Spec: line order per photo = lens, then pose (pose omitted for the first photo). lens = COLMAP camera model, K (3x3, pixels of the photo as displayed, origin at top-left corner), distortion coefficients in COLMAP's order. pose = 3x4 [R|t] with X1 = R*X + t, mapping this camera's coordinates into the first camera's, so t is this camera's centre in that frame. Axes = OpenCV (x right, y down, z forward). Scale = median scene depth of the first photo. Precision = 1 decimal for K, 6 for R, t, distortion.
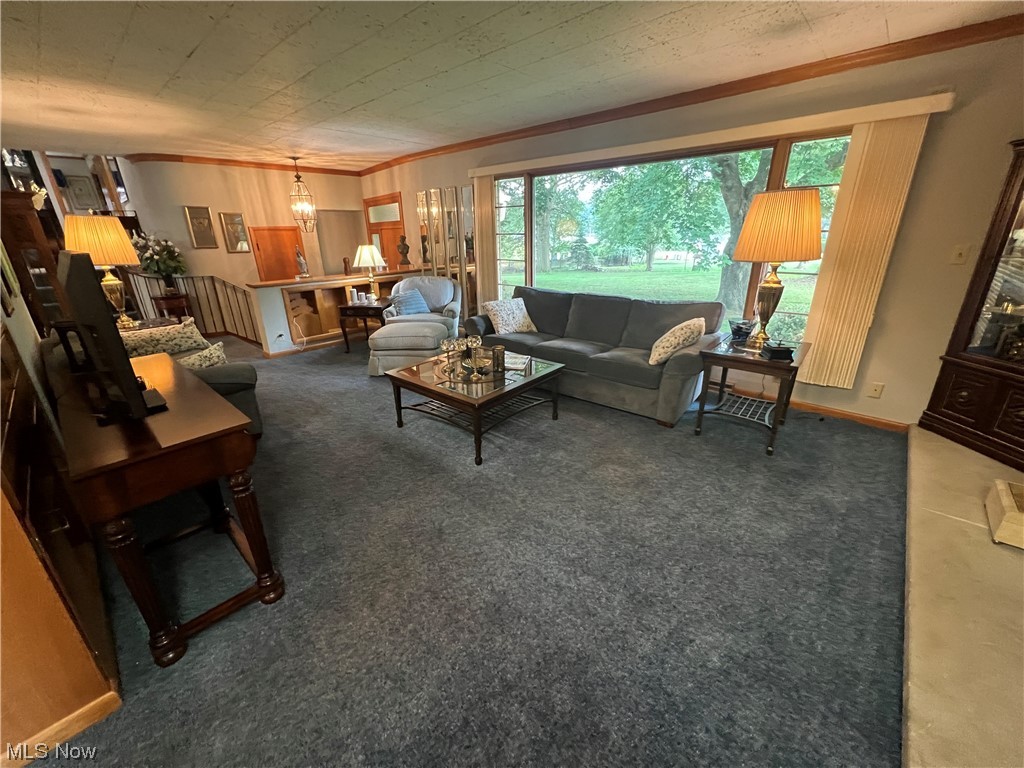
lens RADIAL K [[411.1, 0, 506.1], [0, 411.1, 385.3], [0, 0, 1]] dist [0.002146, -0.000708]
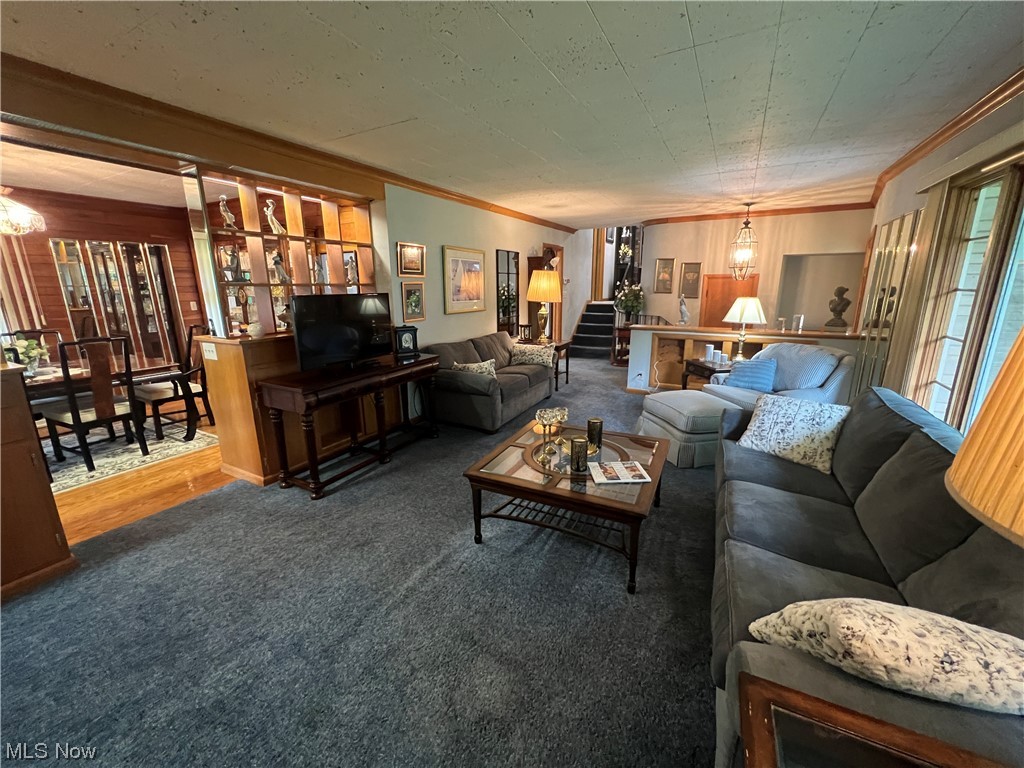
lens RADIAL K [[411.1, 0, 504.9], [0, 411.1, 379.5], [0, 0, 1]] dist [0.002146, -0.000708]
pose [[0.239810, 0.239095, -0.940917, 0.341774], [-0.340692, 0.928285, 0.149053, -0.139229], [0.909077, 0.284819, 0.304069, 0.340963]]
